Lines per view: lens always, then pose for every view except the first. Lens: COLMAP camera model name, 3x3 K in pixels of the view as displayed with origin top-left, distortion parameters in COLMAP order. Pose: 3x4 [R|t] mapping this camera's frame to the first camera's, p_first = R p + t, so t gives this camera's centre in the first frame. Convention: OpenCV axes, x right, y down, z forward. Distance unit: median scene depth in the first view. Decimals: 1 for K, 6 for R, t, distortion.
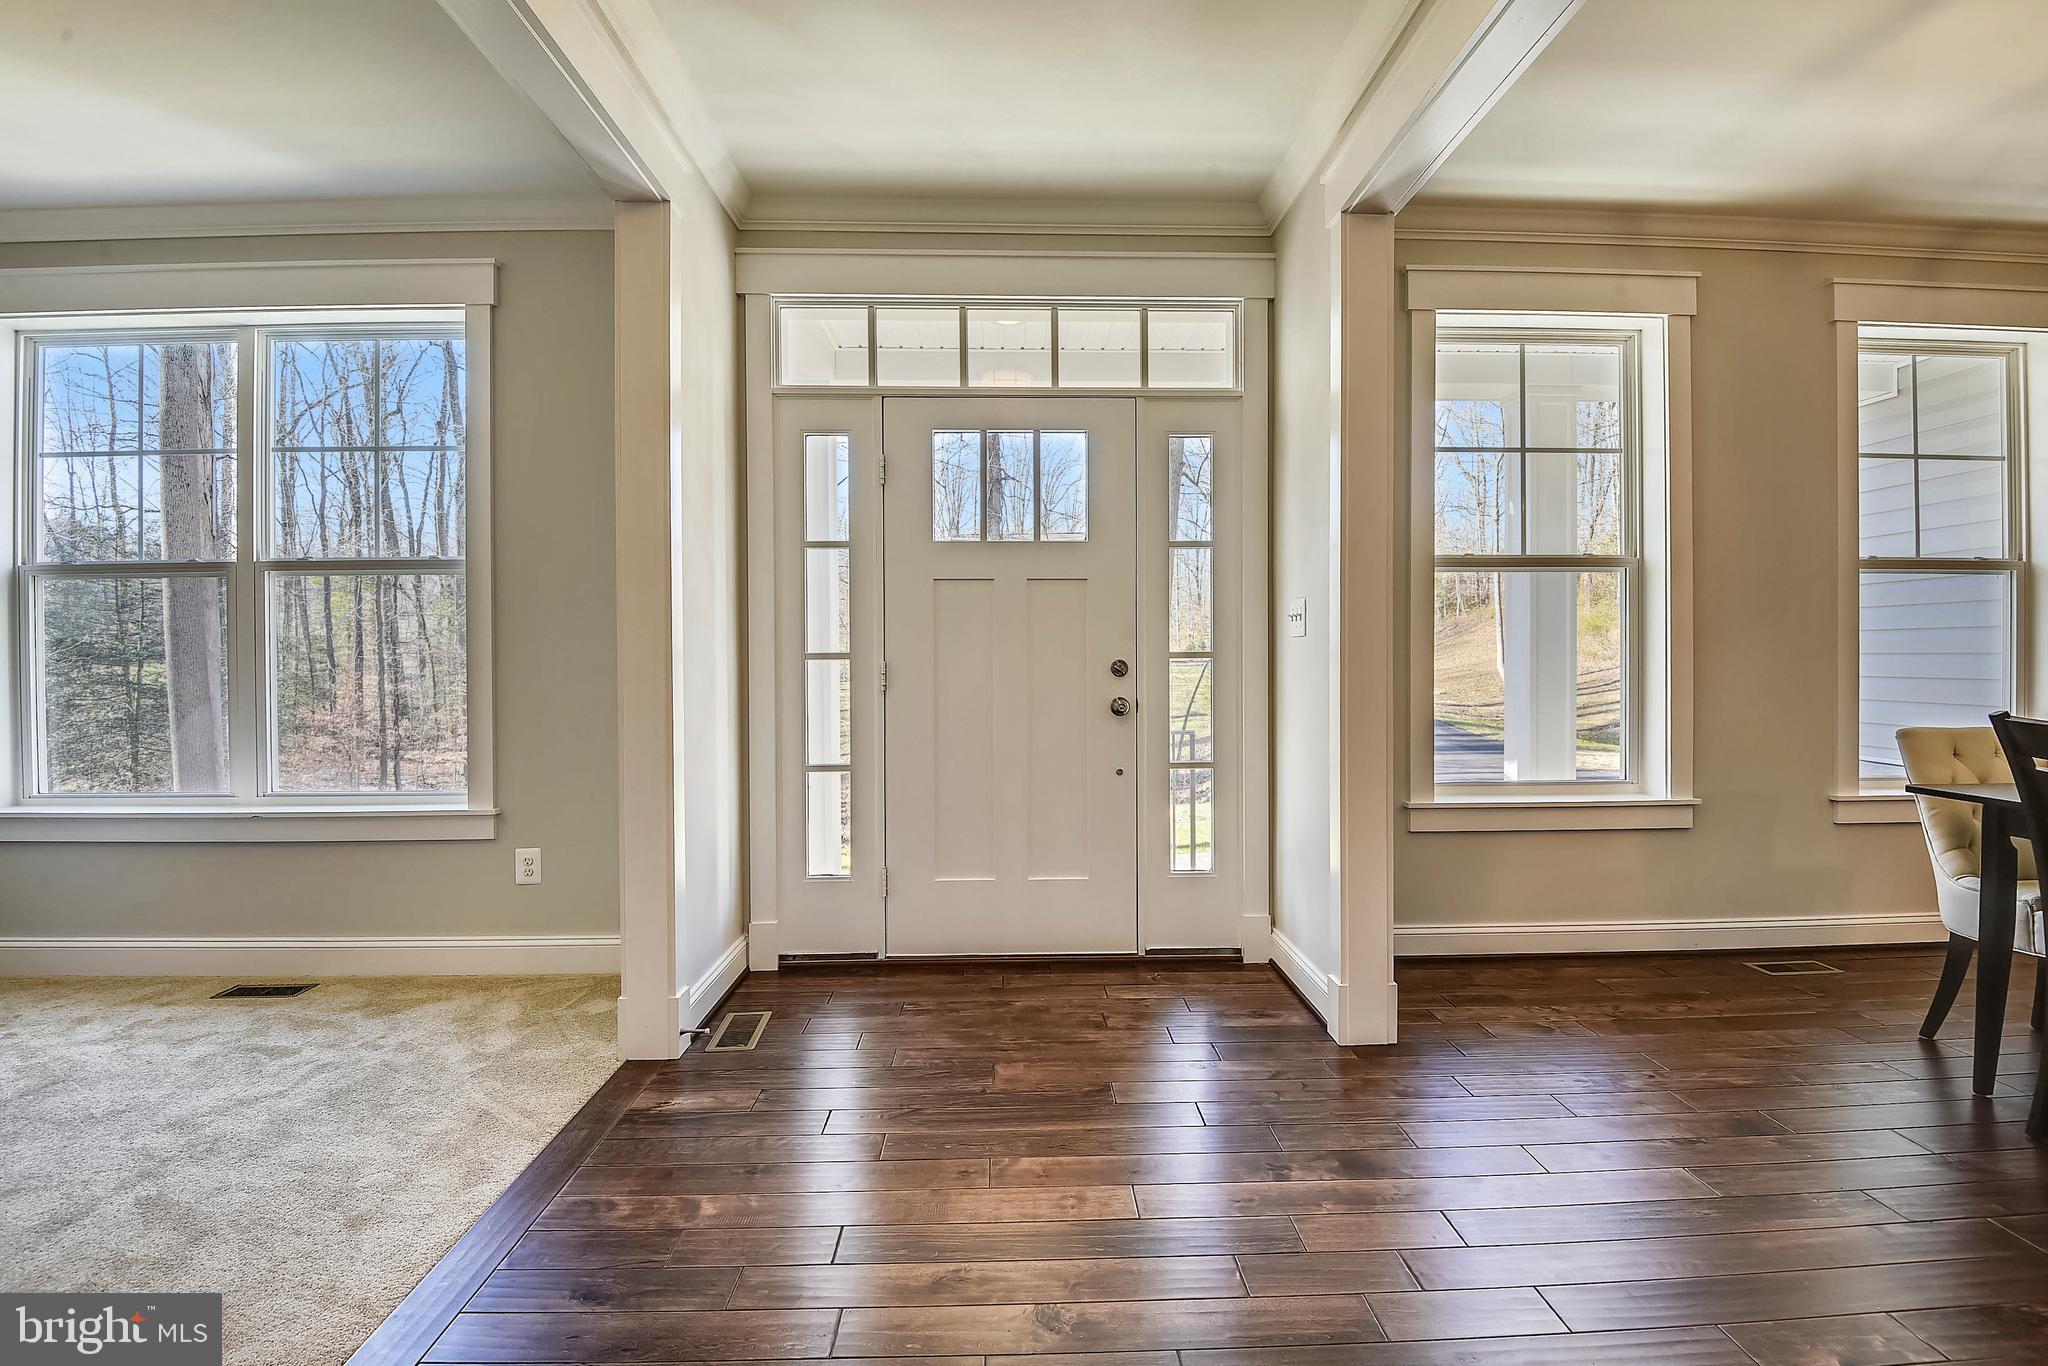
lens RADIAL K [[1034.5, 0, 1024.7], [0, 1034.5, 666.0], [0, 0, 1]] dist [-0.000086, -0.000036]
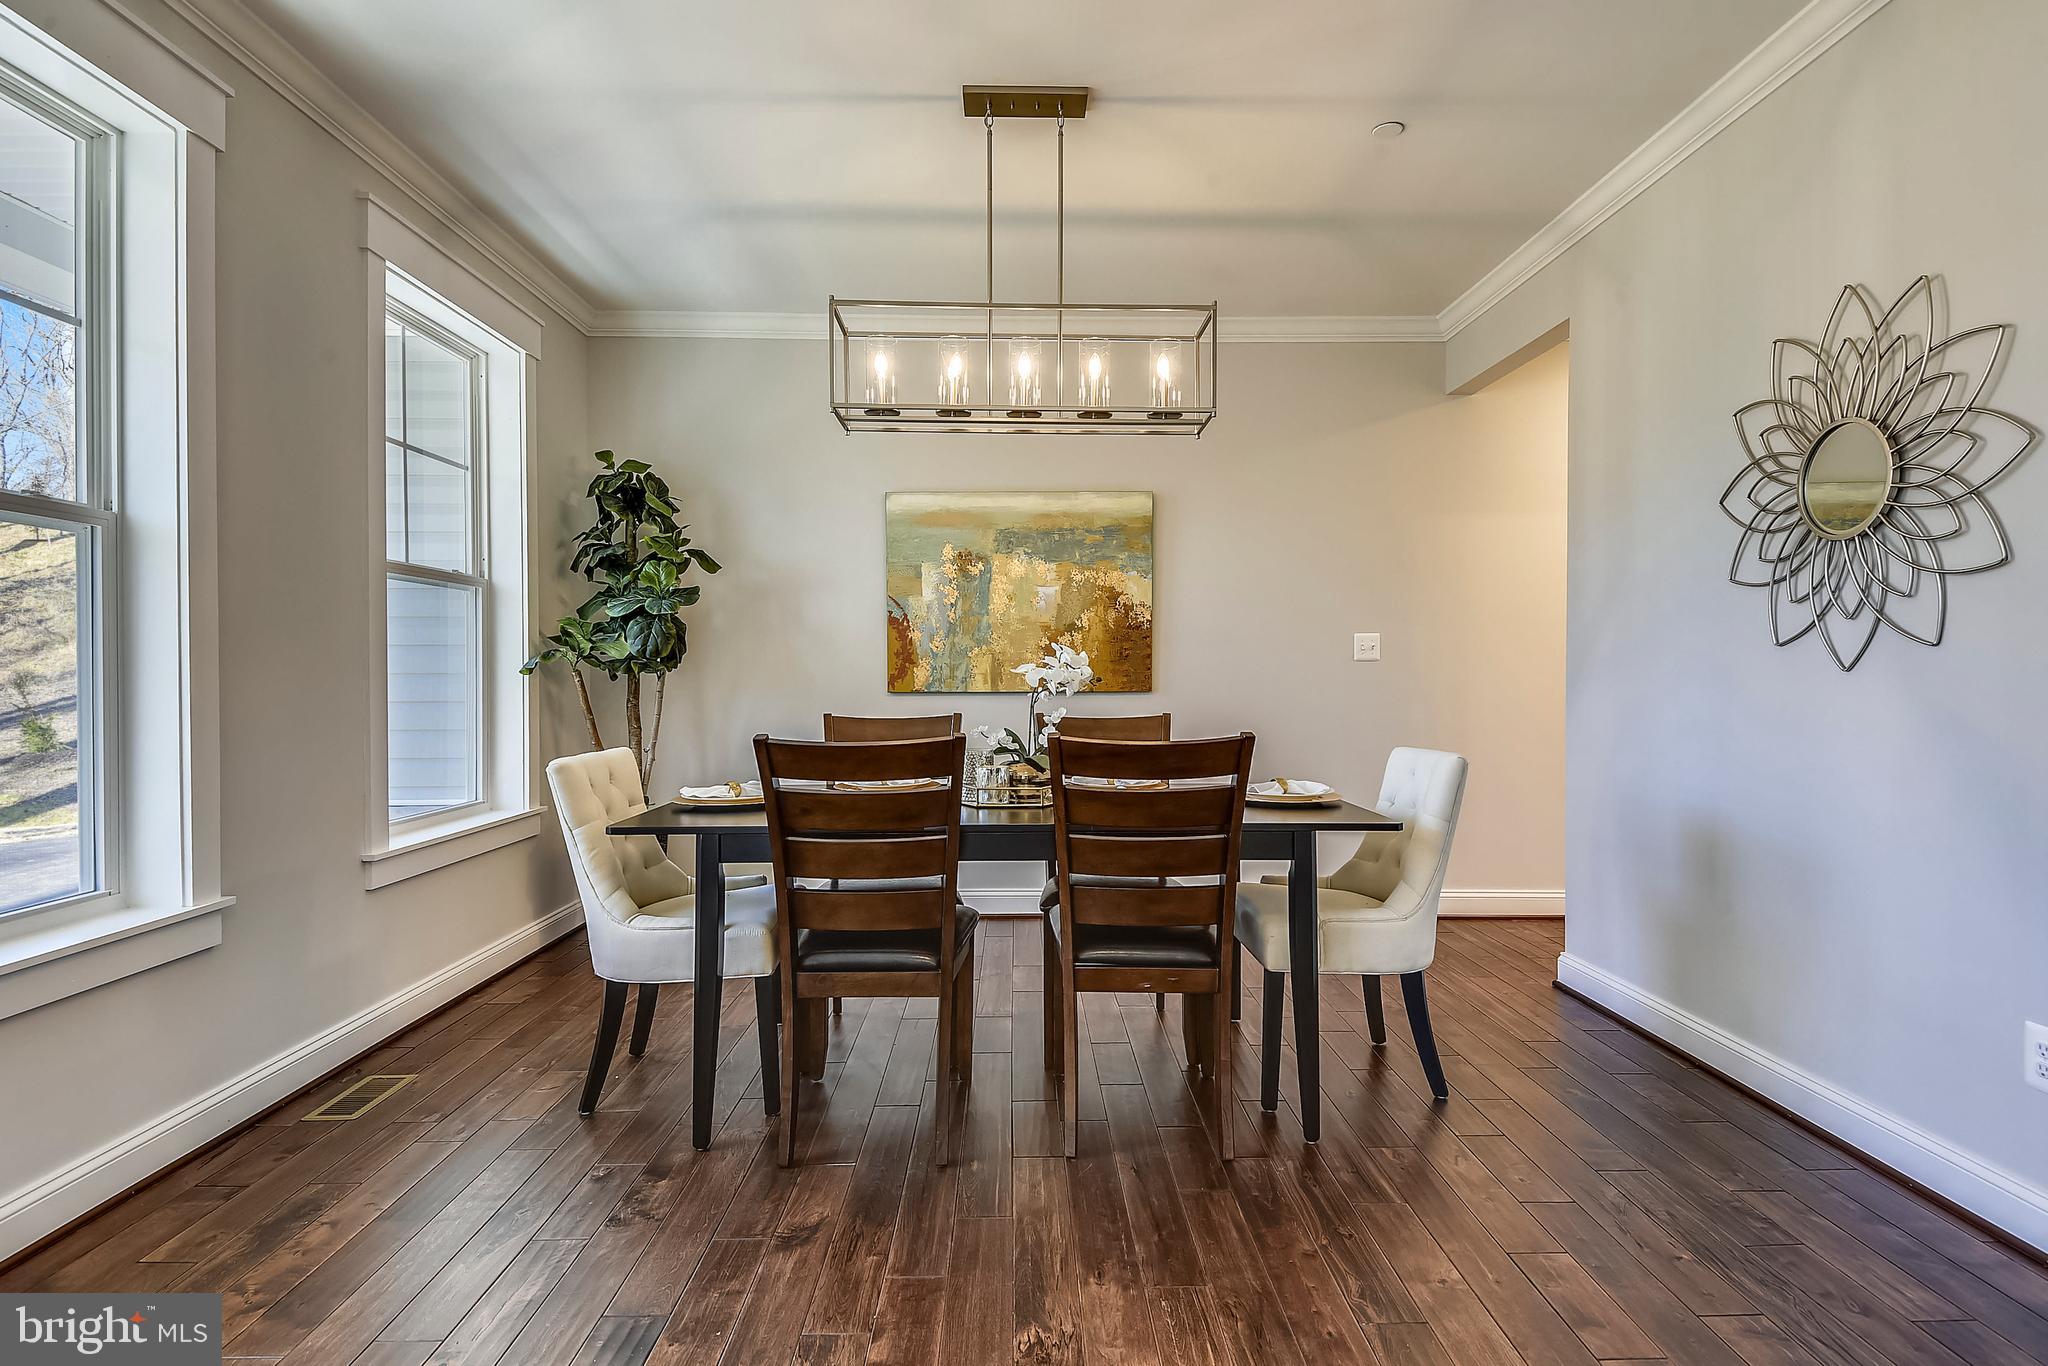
lens RADIAL K [[1034.5, 0, 1028.5], [0, 1034.5, 681.7], [0, 0, 1]] dist [-0.000086, -0.000036]
pose [[0.000296, -0.009414, 0.999956, -0.000689], [0.017245, 0.999807, 0.009408, -0.005590], [-0.999851, 0.017241, 0.000458, 0.492201]]
